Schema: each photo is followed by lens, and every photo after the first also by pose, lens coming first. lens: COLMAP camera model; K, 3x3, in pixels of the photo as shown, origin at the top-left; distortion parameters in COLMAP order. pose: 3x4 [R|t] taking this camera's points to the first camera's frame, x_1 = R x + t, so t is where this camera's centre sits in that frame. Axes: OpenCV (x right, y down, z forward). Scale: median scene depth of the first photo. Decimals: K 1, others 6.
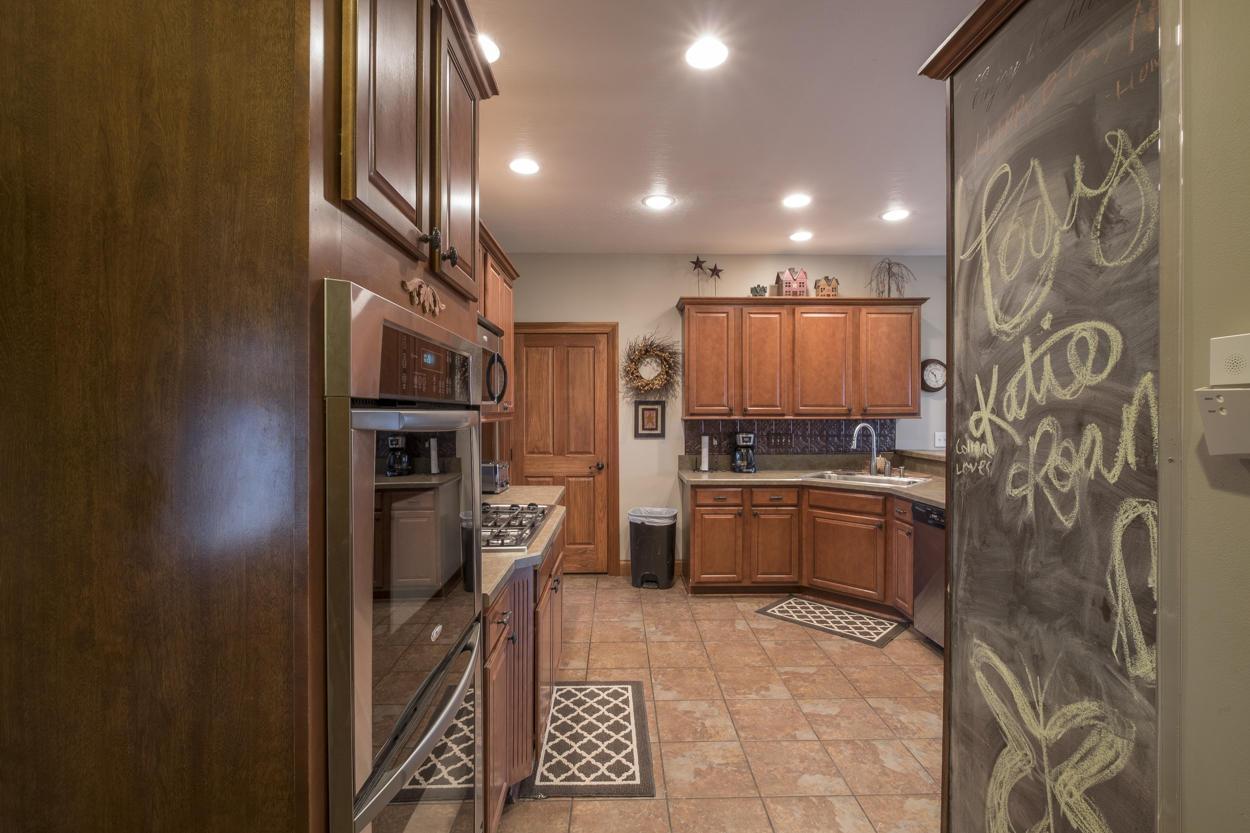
lens RADIAL K [[559.8, 0, 625.3], [0, 559.8, 417.4], [0, 0, 1]] dist [-0.007351, -0.000536]
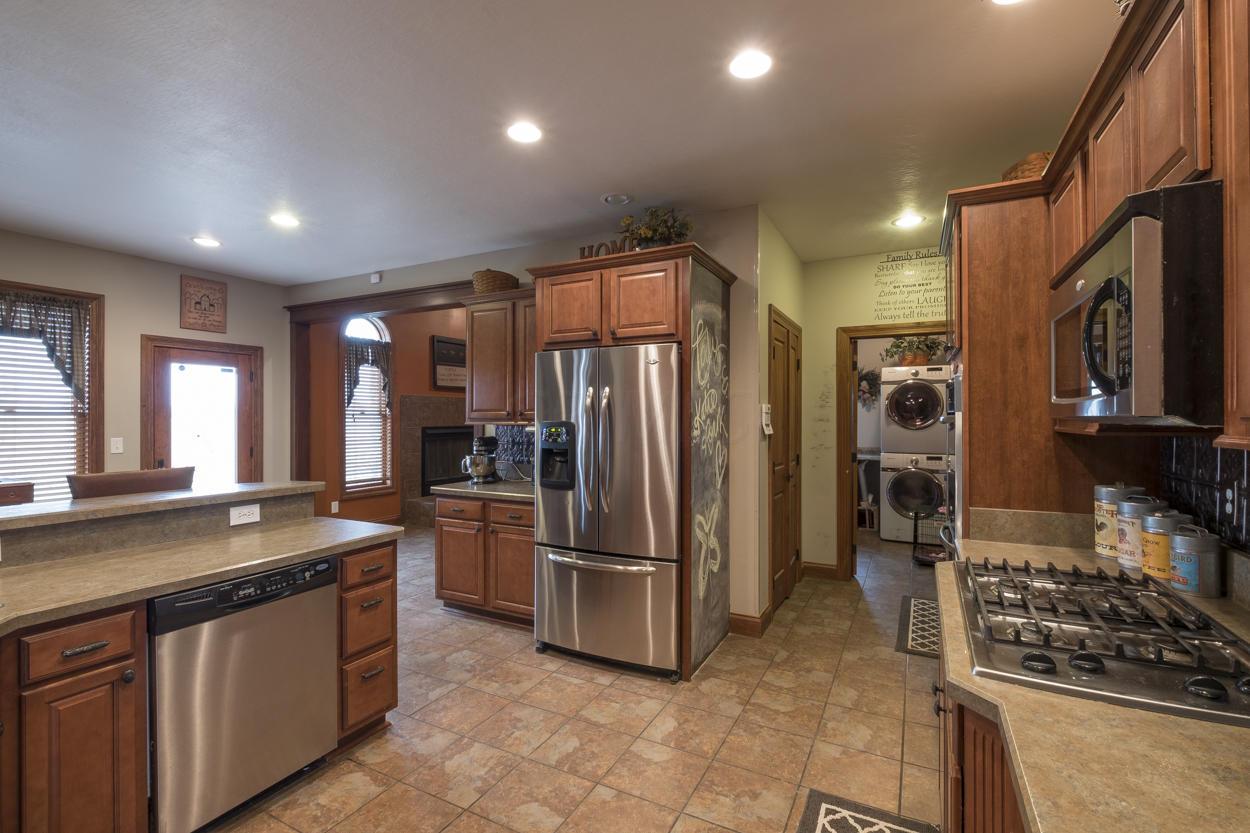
lens RADIAL K [[559.8, 0, 619.3], [0, 559.8, 416.5], [0, 0, 1]] dist [-0.007351, -0.000536]
pose [[-0.874664, 0.002954, 0.484721, -0.064558], [0.007717, 0.999940, 0.007831, -0.009772], [-0.484669, 0.010590, -0.874634, 0.958122]]
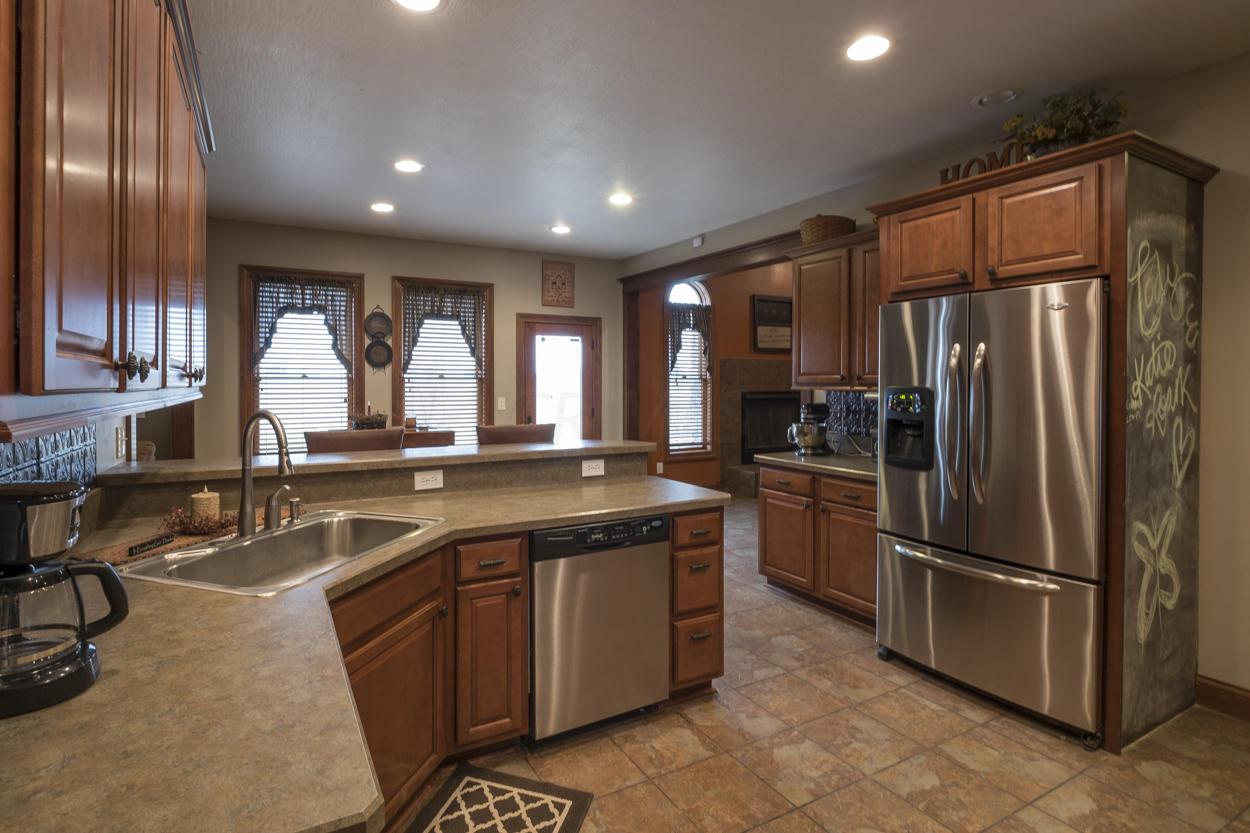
lens RADIAL K [[599.8, 0, 571.2], [0, 599.8, 386.5], [0, 0, 1]] dist [-0.005739, -0.001523]
pose [[-0.438525, -0.006126, 0.898698, -0.060539], [0.010267, 0.999877, 0.011826, -0.009886], [-0.898660, 0.014412, -0.438408, 0.969134]]
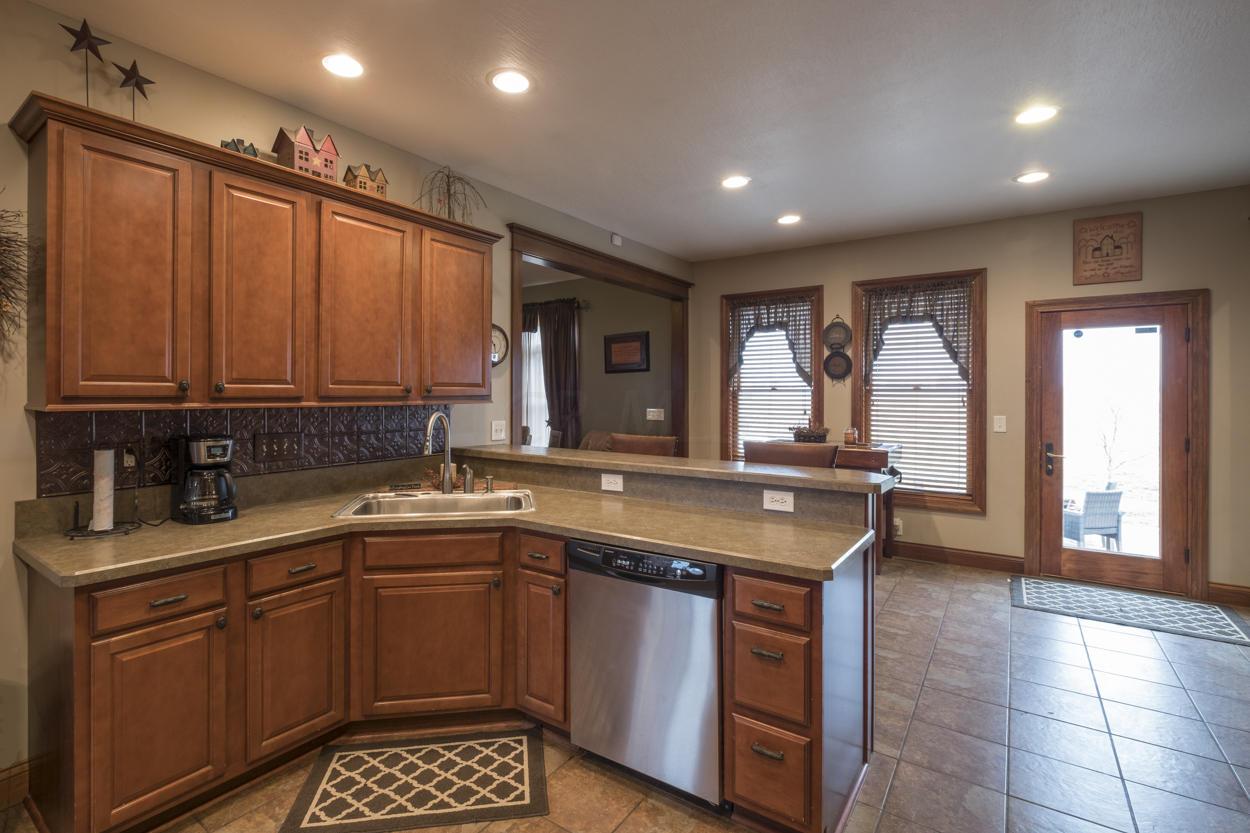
lens RADIAL K [[587.4, 0, 603.2], [0, 587.4, 392.1], [0, 0, 1]] dist [-0.005930, -0.000761]
pose [[0.595451, 0.004653, 0.803378, 0.012054], [0.004814, 0.999945, -0.009359, -0.004573], [-0.803377, 0.009440, 0.595396, 0.453441]]
